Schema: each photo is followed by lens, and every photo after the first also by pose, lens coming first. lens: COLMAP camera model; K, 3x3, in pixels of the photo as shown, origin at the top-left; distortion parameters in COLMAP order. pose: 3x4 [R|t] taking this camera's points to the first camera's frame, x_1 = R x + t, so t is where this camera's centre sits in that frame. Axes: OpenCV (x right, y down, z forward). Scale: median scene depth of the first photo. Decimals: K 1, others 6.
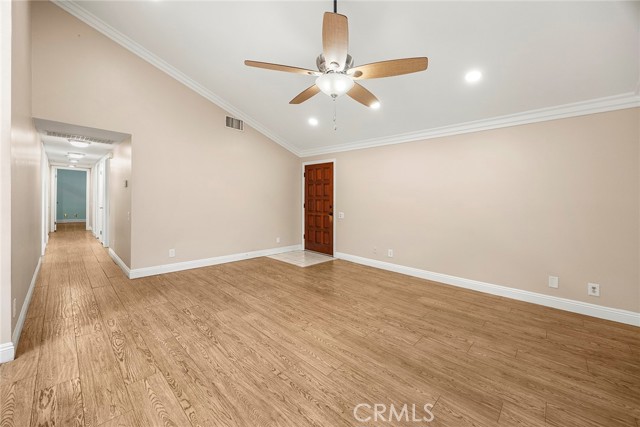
lens RADIAL K [[249.5, 0, 324.0], [0, 249.5, 196.8], [0, 0, 1]] dist [-0.002289, 0.000015]
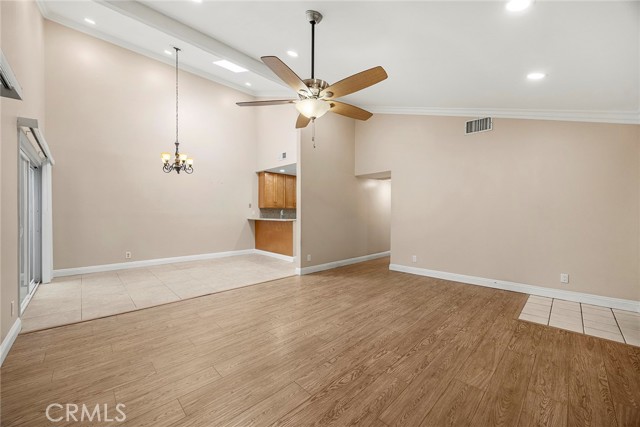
lens RADIAL K [[245.1, 0, 319.4], [0, 245.1, 215.3], [0, 0, 1]] dist [-0.004749, 0.000019]
pose [[-0.043556, -0.015894, -0.998925, 0.843112], [0.016986, 0.999717, -0.016647, 0.032405], [0.998907, -0.017693, -0.043274, 0.796443]]
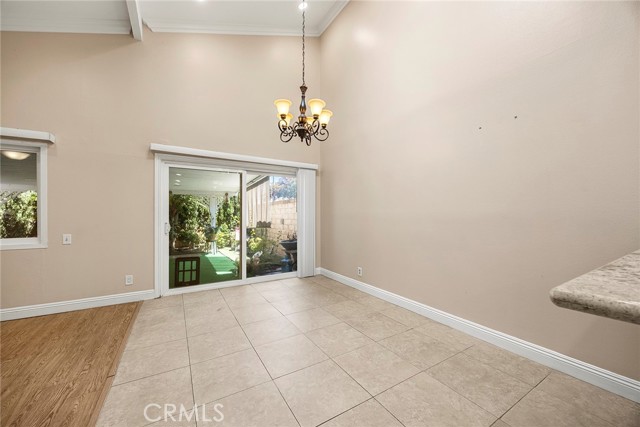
lens RADIAL K [[244.9, 0, 320.0], [0, 244.9, 209.5], [0, 0, 1]] dist [-0.005944, -0.000111]
pose [[-0.962087, -0.016252, 0.272259, -1.003882], [-0.025863, 0.999161, -0.031749, -0.010008], [-0.271515, -0.037587, -0.961700, 0.636162]]
